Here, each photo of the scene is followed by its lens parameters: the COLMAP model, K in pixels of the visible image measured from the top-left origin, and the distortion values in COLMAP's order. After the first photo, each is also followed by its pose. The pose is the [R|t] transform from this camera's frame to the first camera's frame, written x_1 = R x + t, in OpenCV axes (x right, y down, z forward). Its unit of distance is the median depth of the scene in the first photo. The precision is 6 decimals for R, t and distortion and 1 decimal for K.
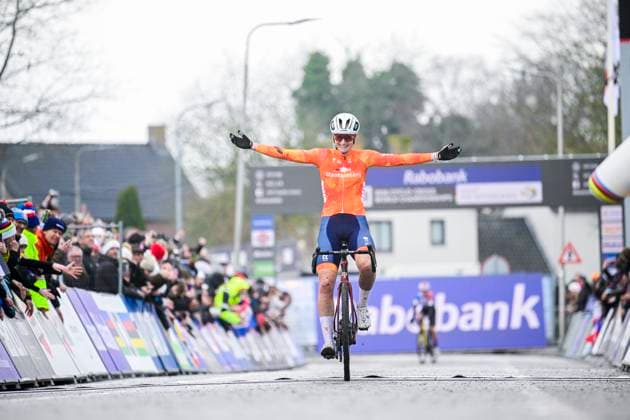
lens RADIAL K [[3835.0, 0, 315.0], [0, 3835.0, 210.0], [0, 0, 1]] dist [-0.417886, 12.559845]
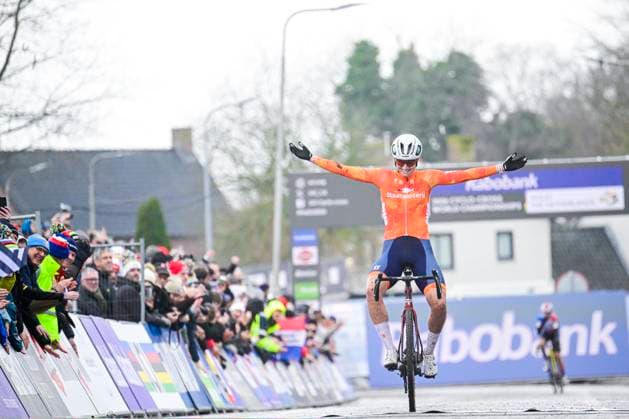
lens RADIAL K [[3030.6, 0, 314.5], [0, 3030.6, 209.5], [0, 0, 1]] dist [-0.254073, 1.059276]
pose [[0.999357, -0.015823, -0.032173, 0.010905], [0.015188, 0.999686, -0.019906, 0.010652], [0.032477, 0.019404, 0.999284, 0.309847]]
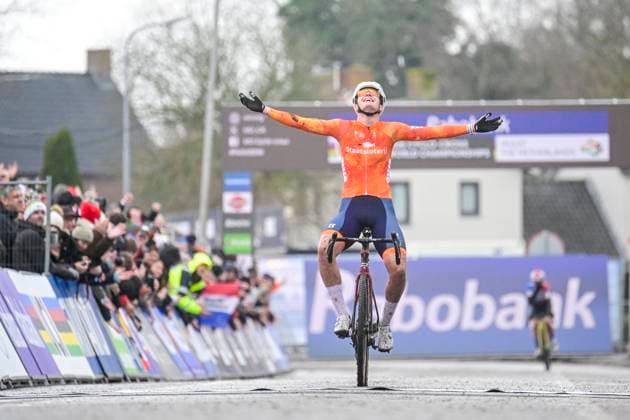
lens RADIAL K [[3035.4, 0, 315.0], [0, 3035.4, 210.0], [0, 0, 1]] dist [-0.254073, 1.059276]
pose [[0.999593, 0.017405, -0.022623, 0.015131], [-0.017614, 0.999804, -0.009042, 0.013998], [0.022461, 0.009437, 0.999703, 0.404598]]
